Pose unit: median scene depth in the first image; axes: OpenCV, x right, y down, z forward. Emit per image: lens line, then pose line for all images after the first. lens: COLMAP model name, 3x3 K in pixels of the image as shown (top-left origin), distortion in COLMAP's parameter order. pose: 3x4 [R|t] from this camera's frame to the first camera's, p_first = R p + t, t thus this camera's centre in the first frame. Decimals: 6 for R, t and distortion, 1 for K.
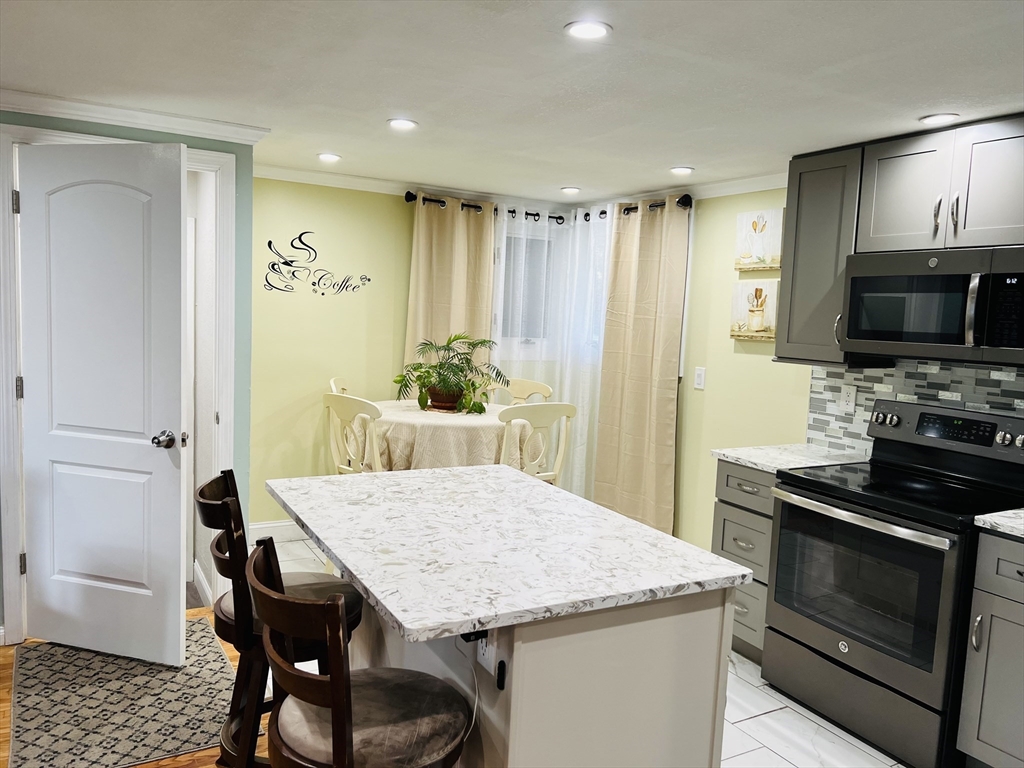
lens RADIAL K [[764.4, 0, 510.5], [0, 764.4, 386.4], [0, 0, 1]] dist [0.096981, -0.133402]
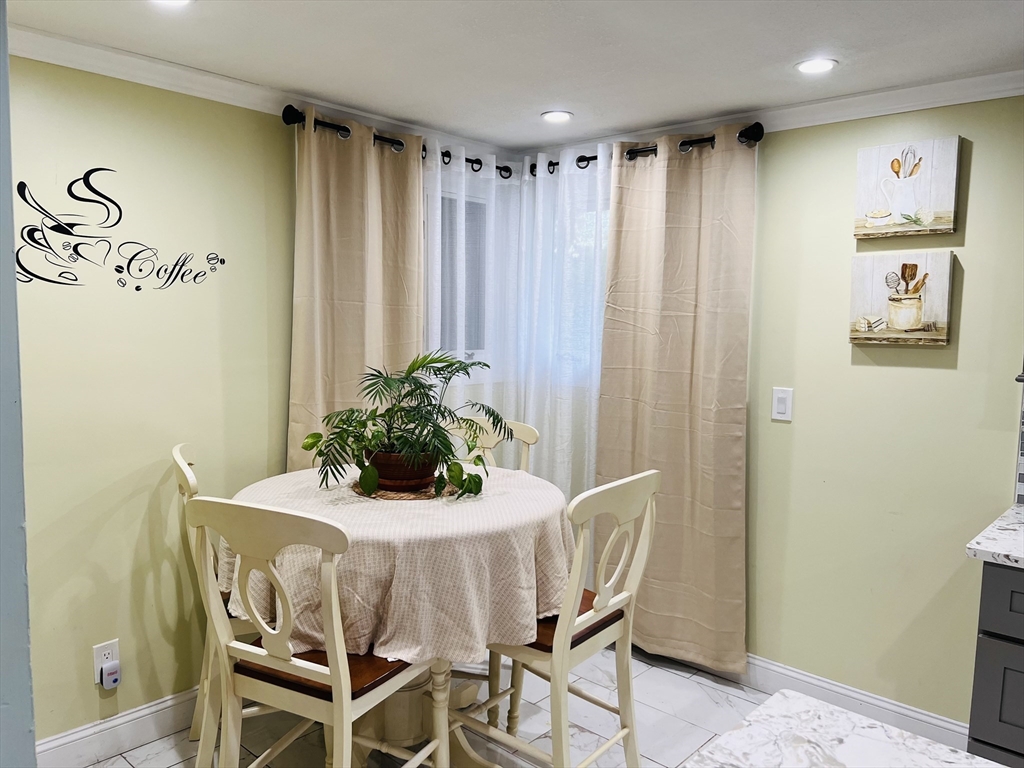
lens RADIAL K [[764.7, 0, 509.1], [0, 764.7, 383.8], [0, 0, 1]] dist [0.063382, -0.074209]
pose [[0.951262, -0.057229, 0.303026, -0.207763], [0.057473, 0.998314, 0.008118, -0.055605], [-0.302980, 0.009693, 0.952948, 0.523548]]
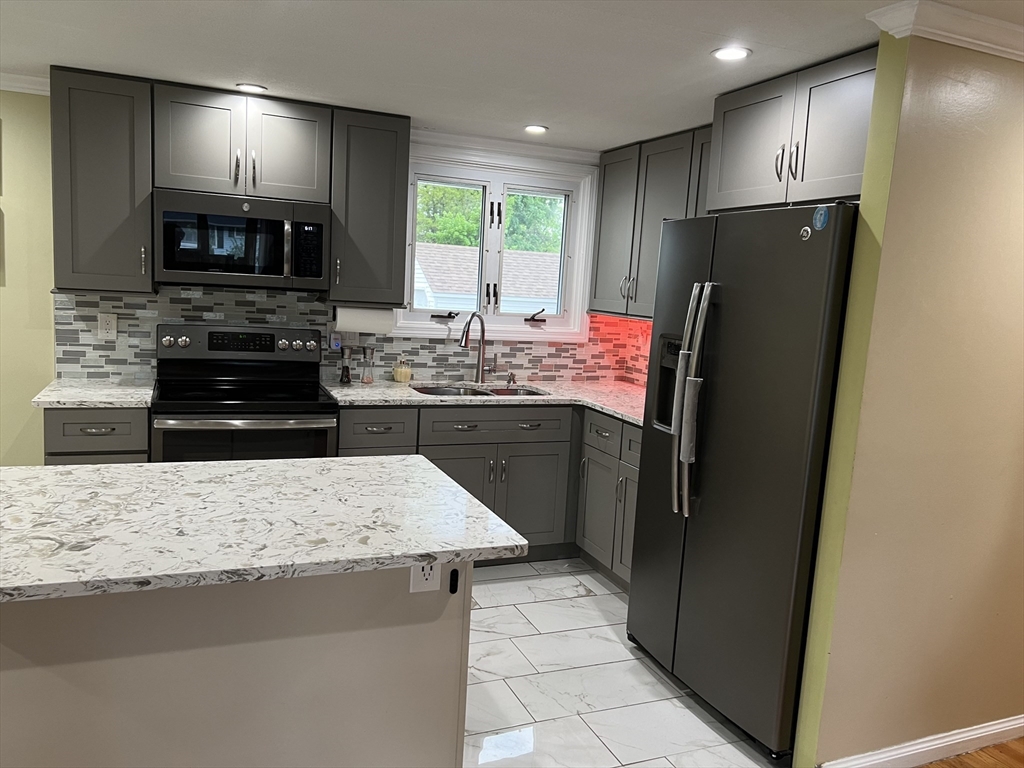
lens RADIAL K [[764.4, 0, 510.5], [0, 764.4, 386.4], [0, 0, 1]] dist [0.096981, -0.133402]
pose [[0.120342, -0.167524, 0.978496, -0.487590], [0.045166, 0.985562, 0.163179, -0.047284], [-0.991704, 0.024558, 0.126171, 0.336887]]
